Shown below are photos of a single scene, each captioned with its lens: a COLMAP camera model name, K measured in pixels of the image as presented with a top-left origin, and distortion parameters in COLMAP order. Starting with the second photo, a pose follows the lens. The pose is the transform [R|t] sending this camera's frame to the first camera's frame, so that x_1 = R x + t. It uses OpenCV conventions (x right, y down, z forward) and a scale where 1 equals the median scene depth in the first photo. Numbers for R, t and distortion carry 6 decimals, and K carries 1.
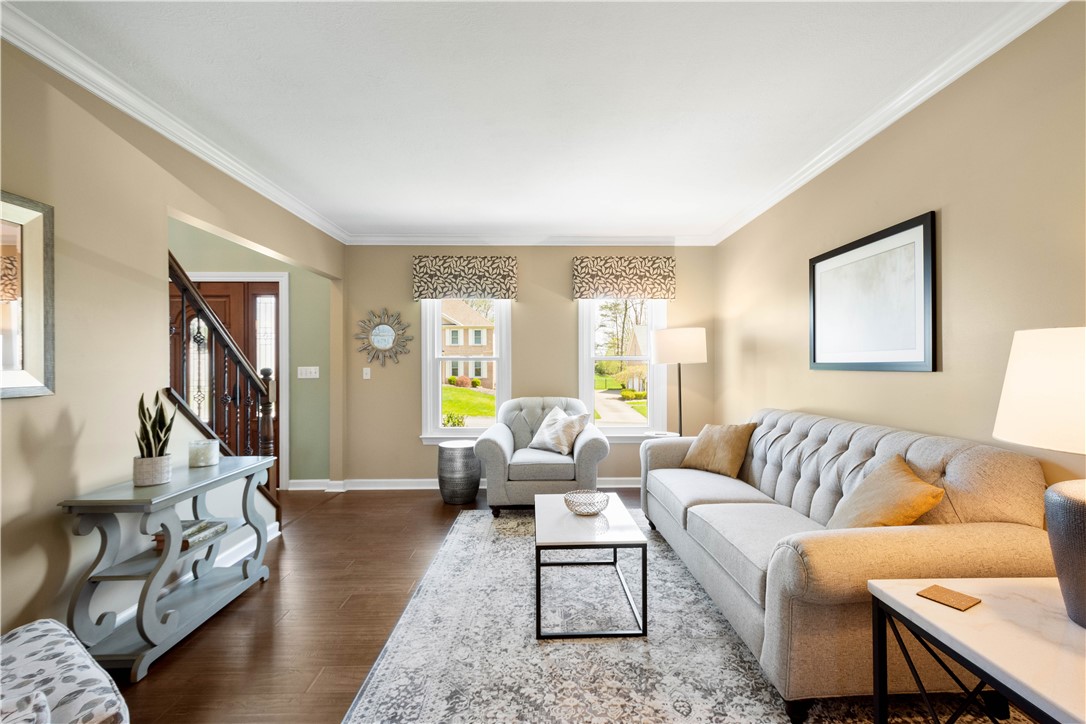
lens RADIAL K [[485.4, 0, 548.5], [0, 485.4, 368.4], [0, 0, 1]] dist [0.006938, 0.000811]
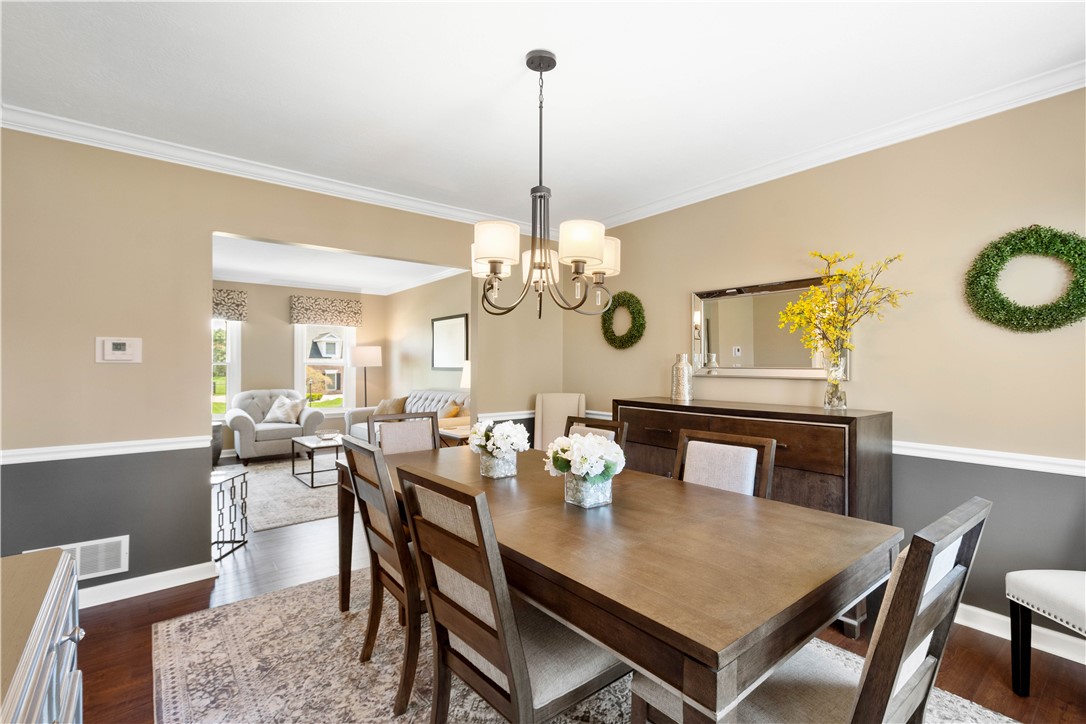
lens RADIAL K [[500.6, 0, 556.1], [0, 500.6, 359.8], [0, 0, 1]] dist [0.002613, 0.000274]
pose [[0.782308, 0.009407, 0.622821, -0.303053], [0.003763, 0.999796, -0.019828, 0.002674], [-0.622881, 0.017856, 0.782113, -0.793931]]
